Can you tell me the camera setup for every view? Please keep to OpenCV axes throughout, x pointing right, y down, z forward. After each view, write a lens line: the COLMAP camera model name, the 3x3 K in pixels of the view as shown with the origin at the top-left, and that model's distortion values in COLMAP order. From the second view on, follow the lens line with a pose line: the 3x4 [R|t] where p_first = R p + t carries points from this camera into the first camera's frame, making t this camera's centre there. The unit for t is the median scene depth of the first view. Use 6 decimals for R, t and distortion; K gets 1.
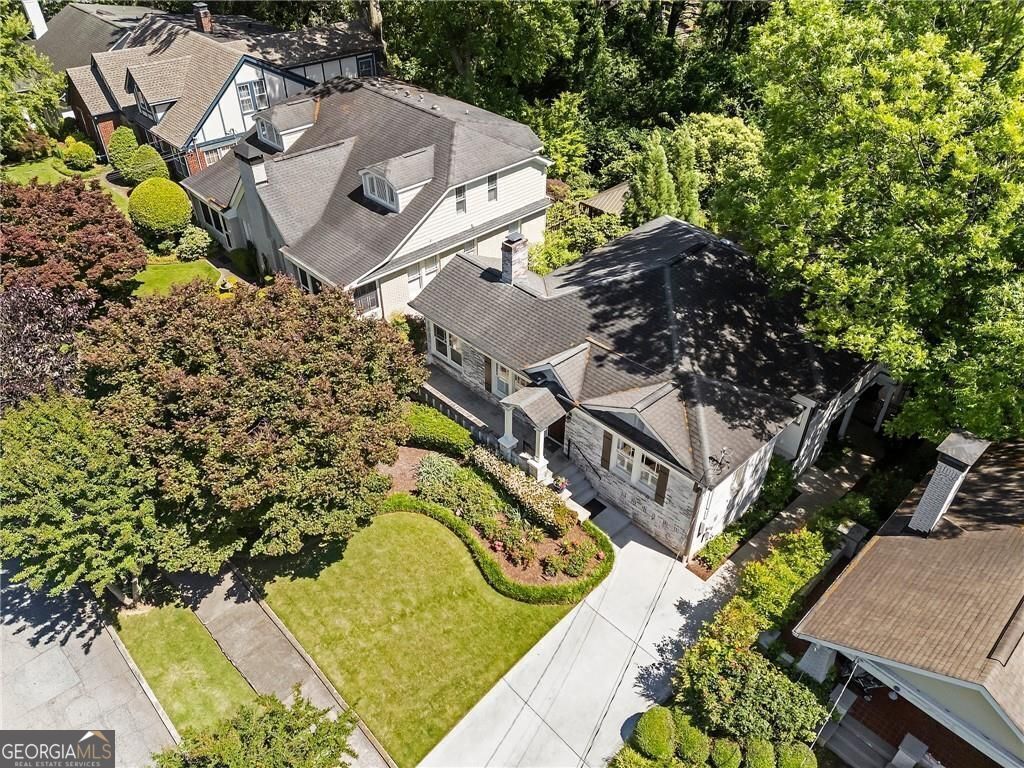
lens RADIAL K [[750.9, 0, 507.0], [0, 750.9, 381.0], [0, 0, 1]] dist [0.072608, -0.077265]
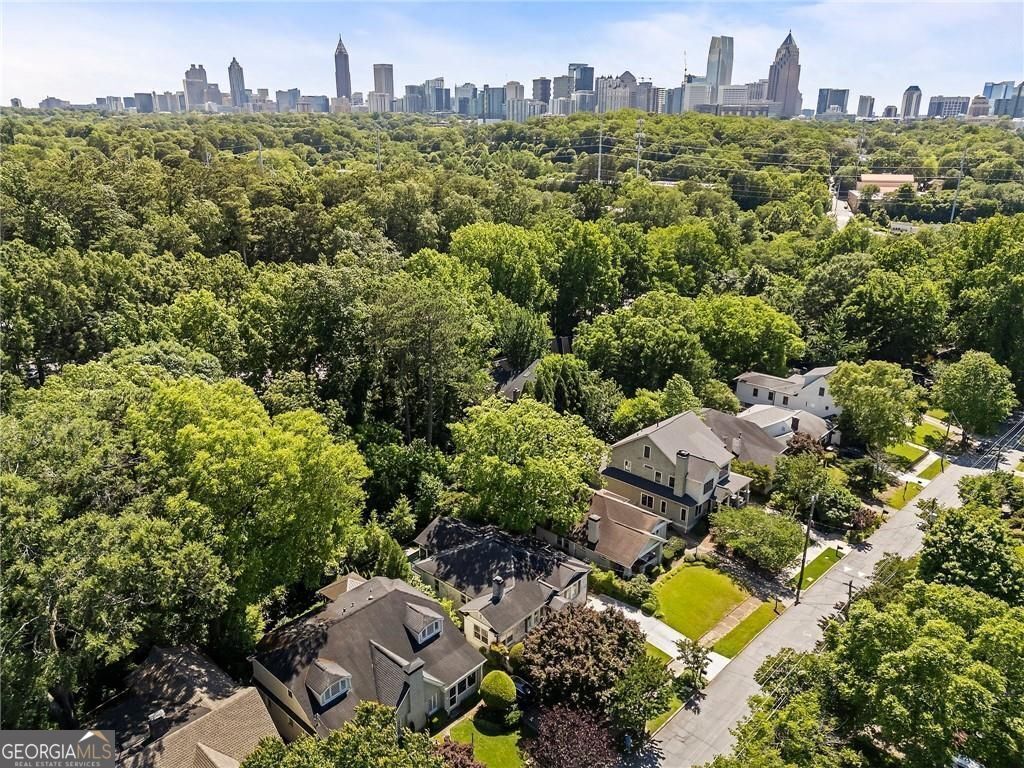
lens RADIAL K [[750.9, 0, 507.0], [0, 750.9, 381.0], [0, 0, 1]] dist [0.072608, -0.077265]
pose [[-0.065609, -0.330164, 0.941641, -2.499850], [0.602834, 0.738881, 0.301074, -1.655683], [-0.795164, 0.587406, 0.150557, 0.256740]]
